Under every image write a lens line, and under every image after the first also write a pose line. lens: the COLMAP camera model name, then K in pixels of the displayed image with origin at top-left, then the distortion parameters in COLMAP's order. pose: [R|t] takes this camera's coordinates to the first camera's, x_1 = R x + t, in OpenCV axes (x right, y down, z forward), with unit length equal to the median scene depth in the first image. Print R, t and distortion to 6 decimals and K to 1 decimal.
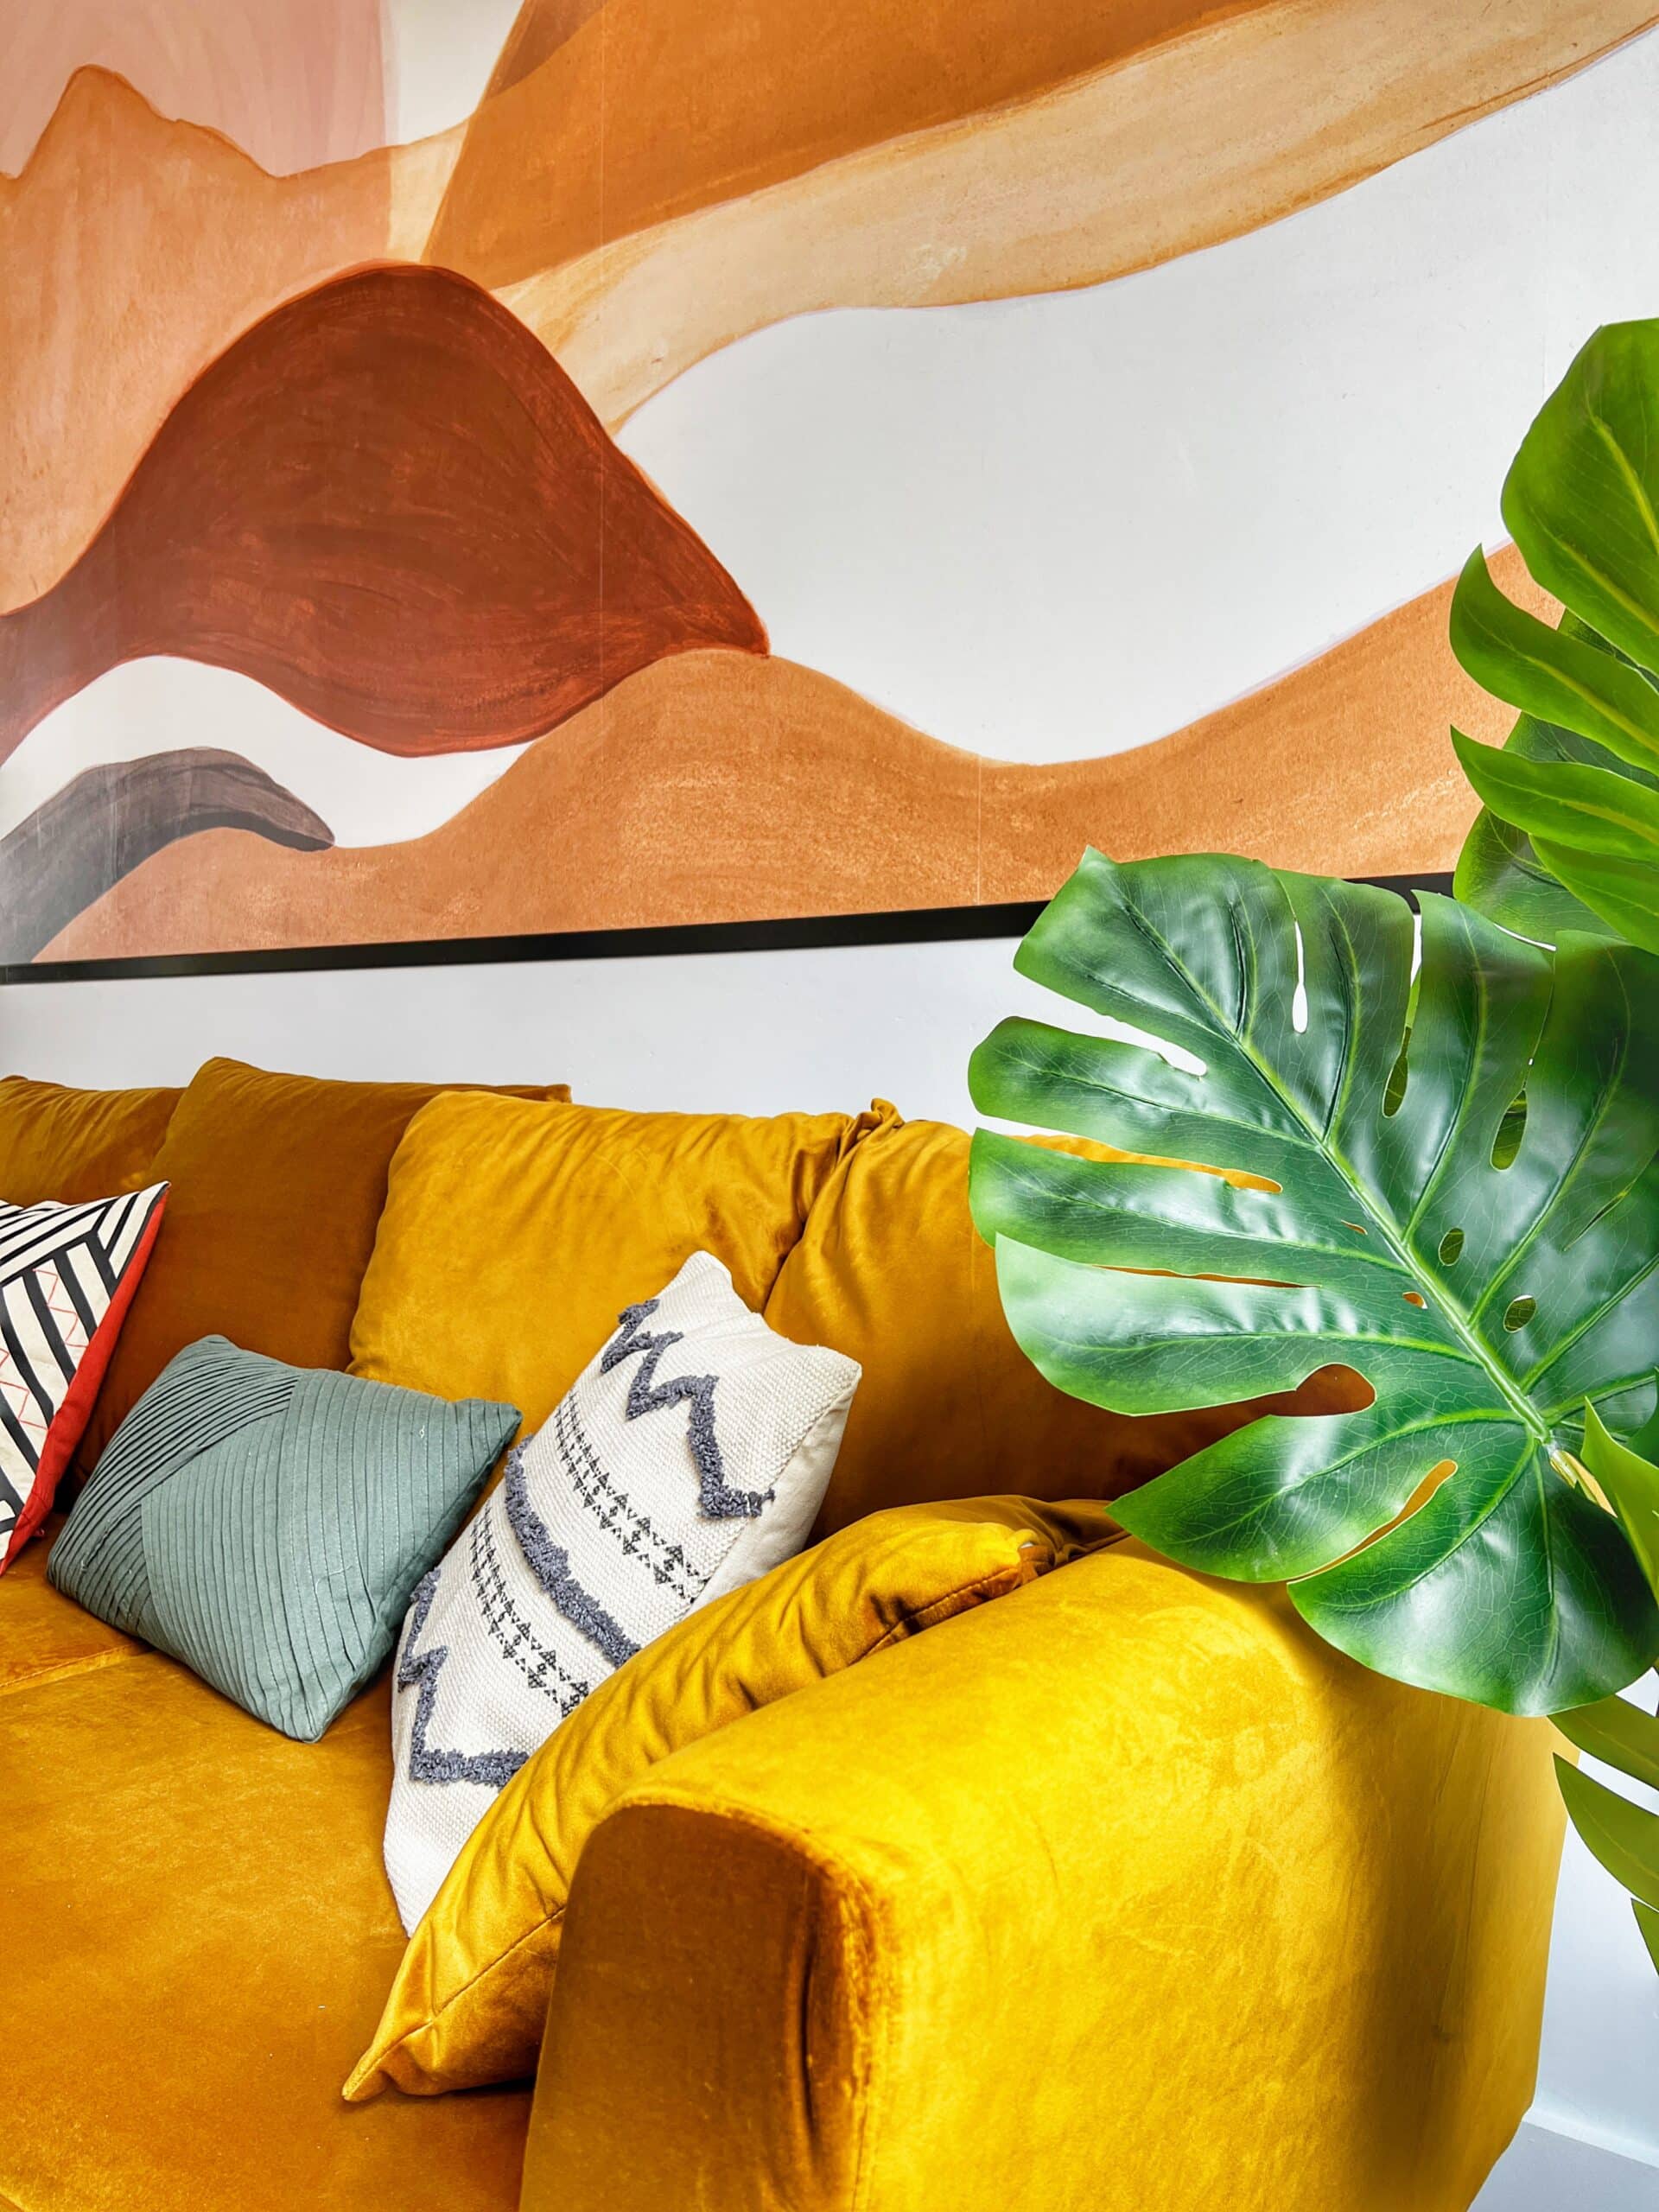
lens RADIAL K [[1667.8, 0, 835.6], [0, 1667.8, 1119.9], [0, 0, 1]] dist [0.059493, -0.073469]
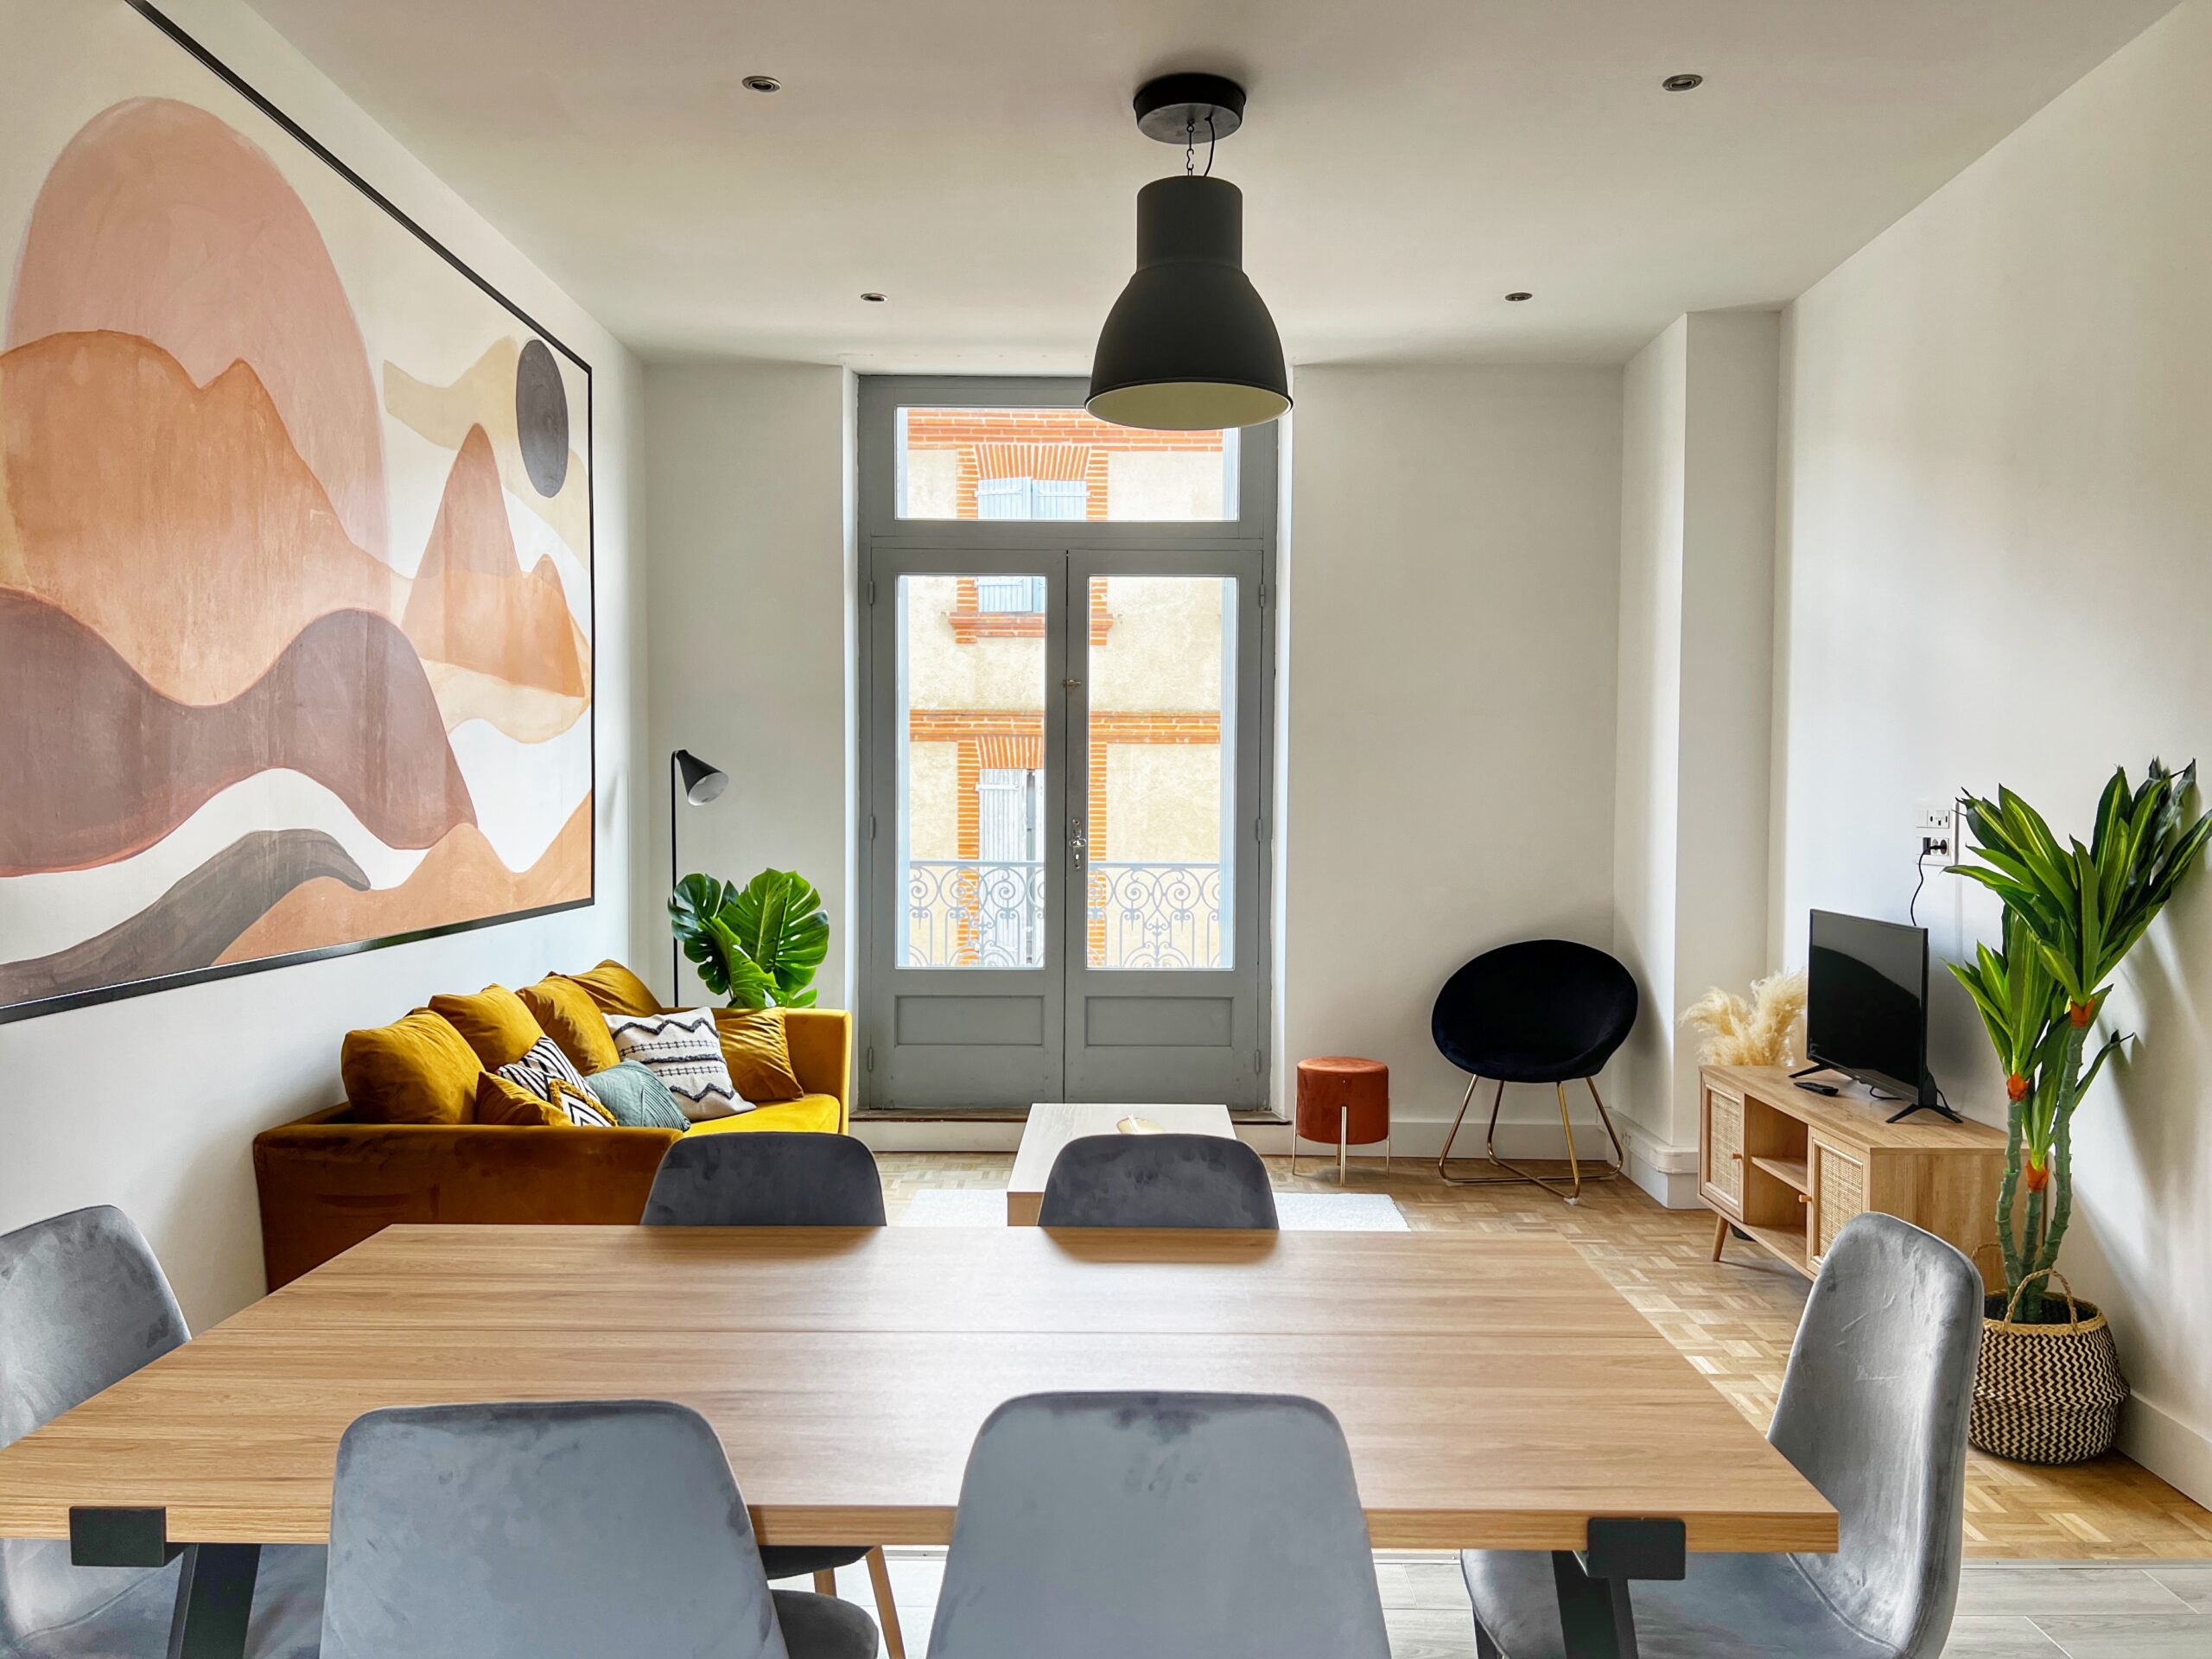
lens RADIAL K [[1667.8, 0, 1124.1], [0, 1667.8, 842.6], [0, 0, 1]] dist [0.059493, -0.073469]
pose [[-0.602494, -0.030613, 0.797536, -3.412803], [0.011784, 0.998814, 0.047241, -0.423176], [-0.798036, 0.037861, -0.601419, 2.083301]]
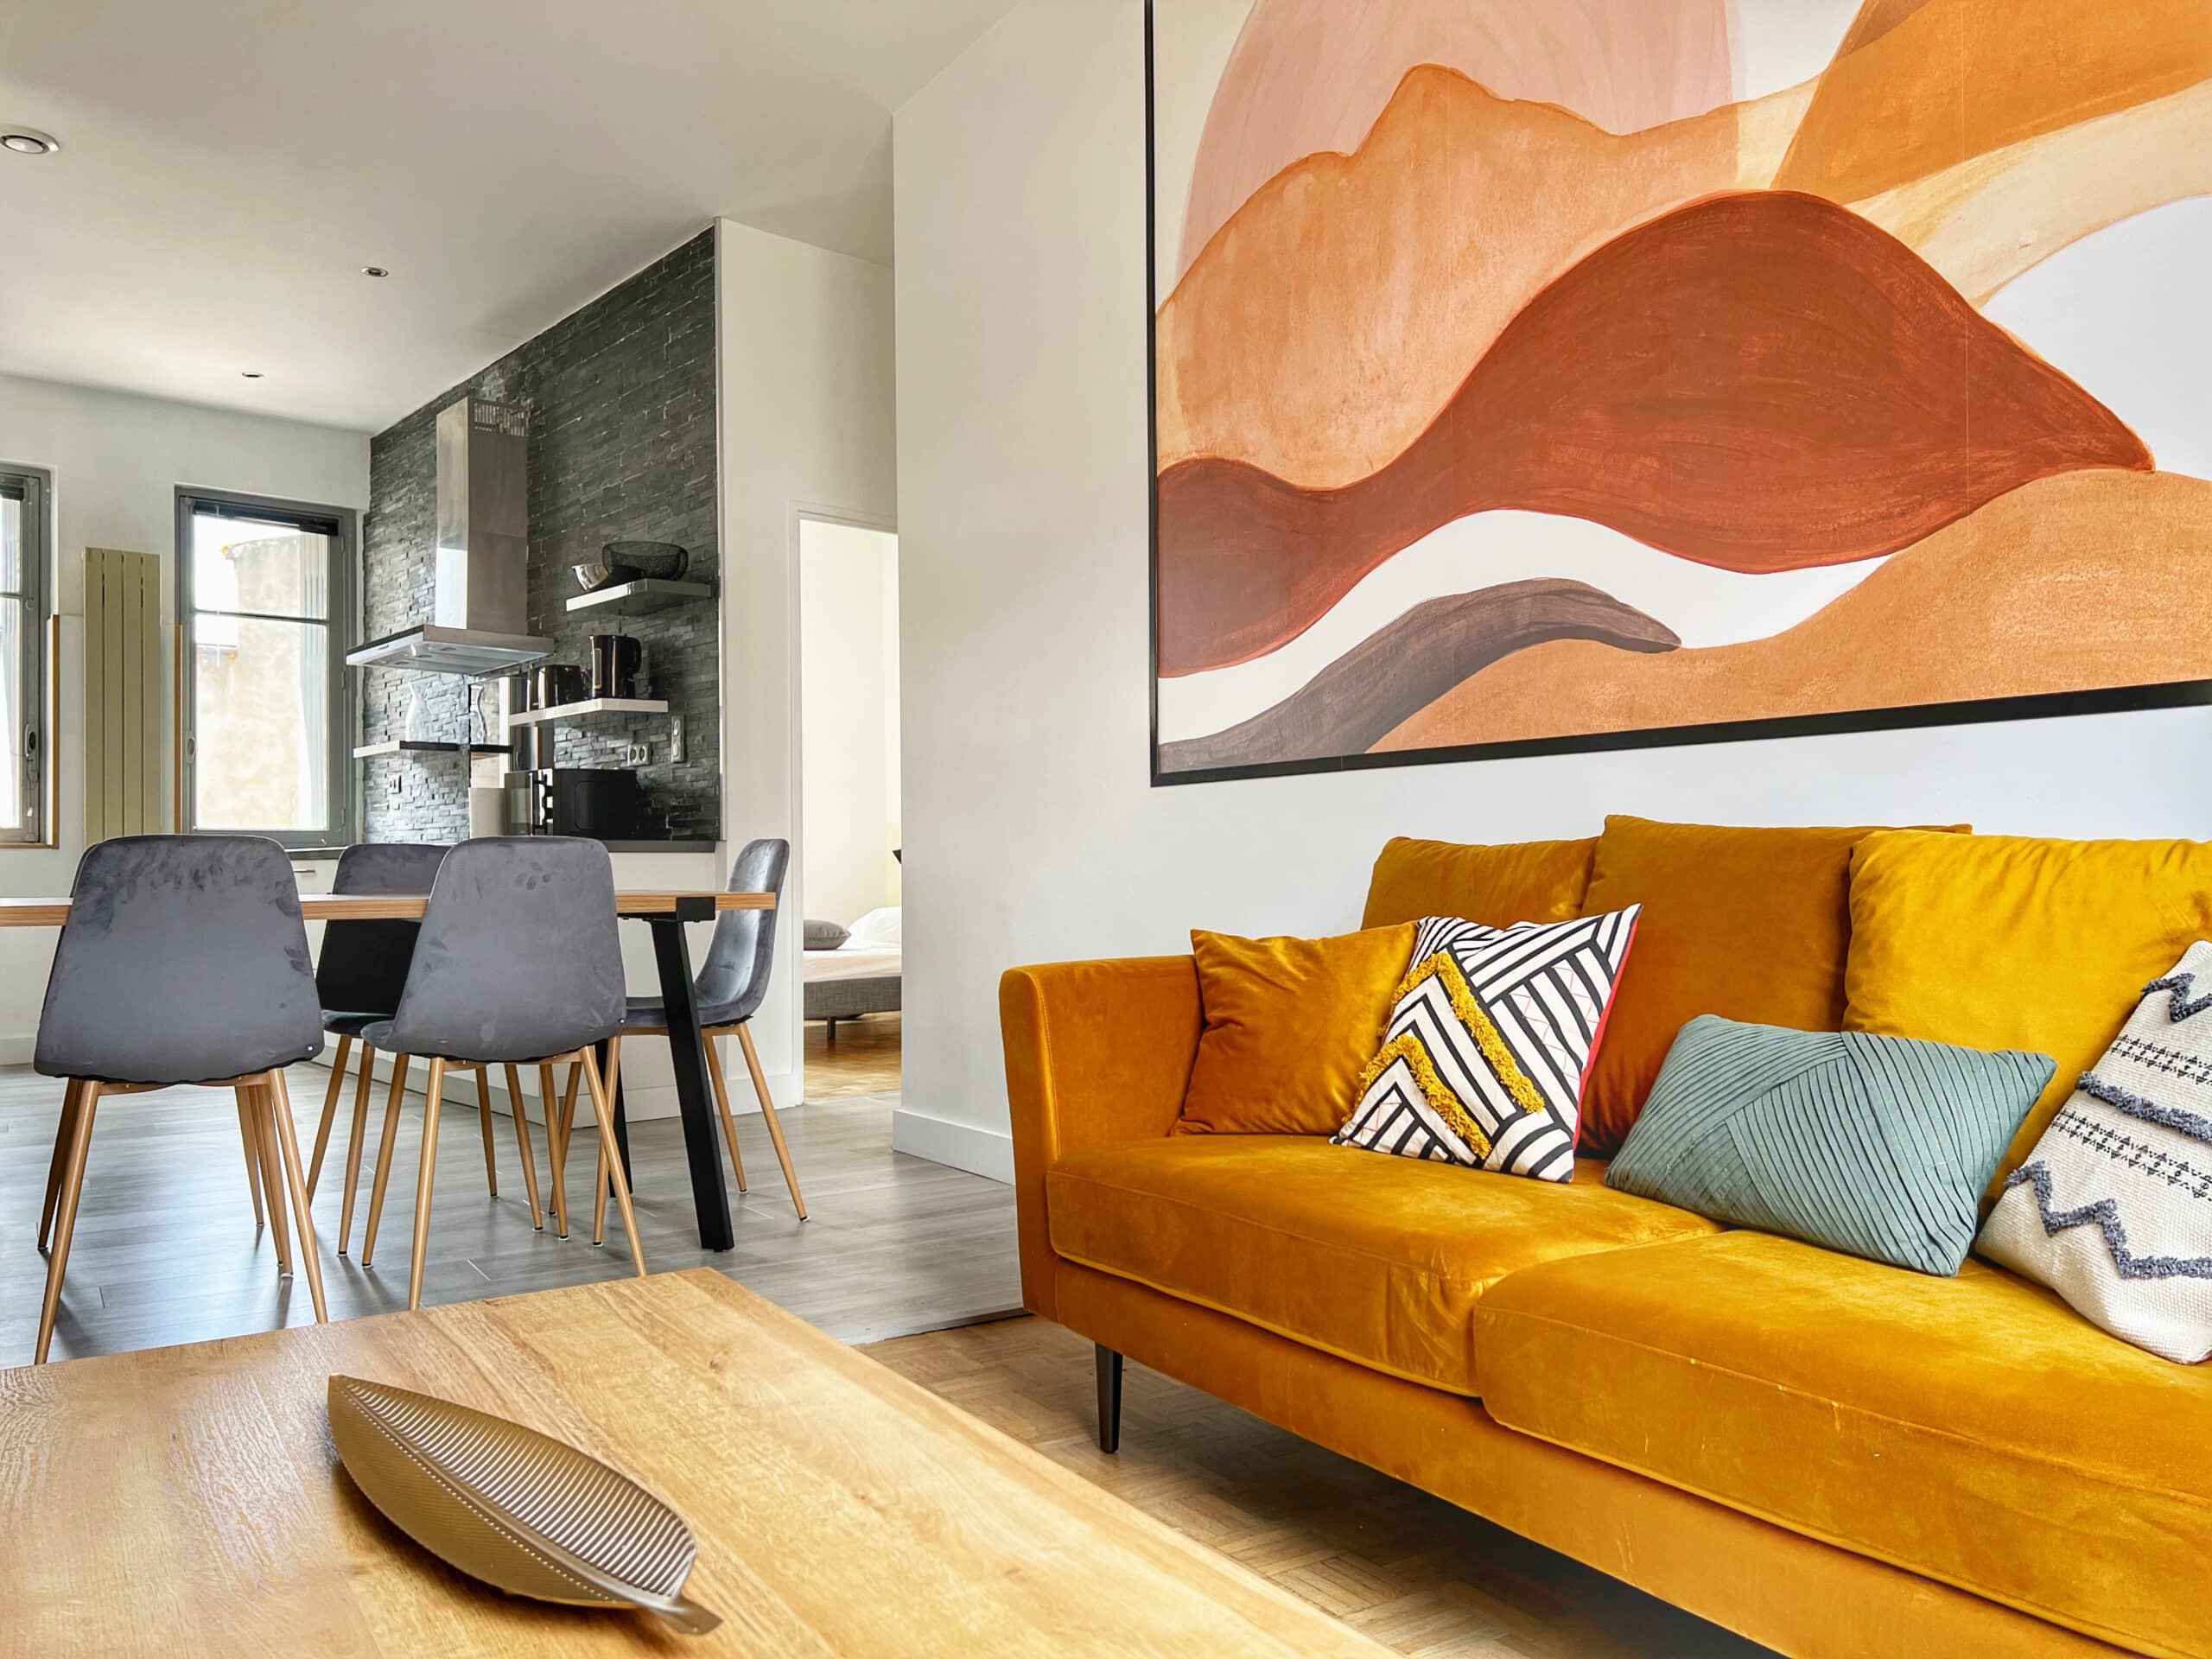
lens RADIAL K [[1667.8, 0, 1108.9], [0, 1667.8, 844.9], [0, 0, 1]] dist [0.059493, -0.073469]
pose [[0.940119, -0.020389, -0.340236, -0.386156], [0.007710, 0.999226, -0.038574, 0.043681], [0.340759, 0.033641, 0.939549, -0.465970]]
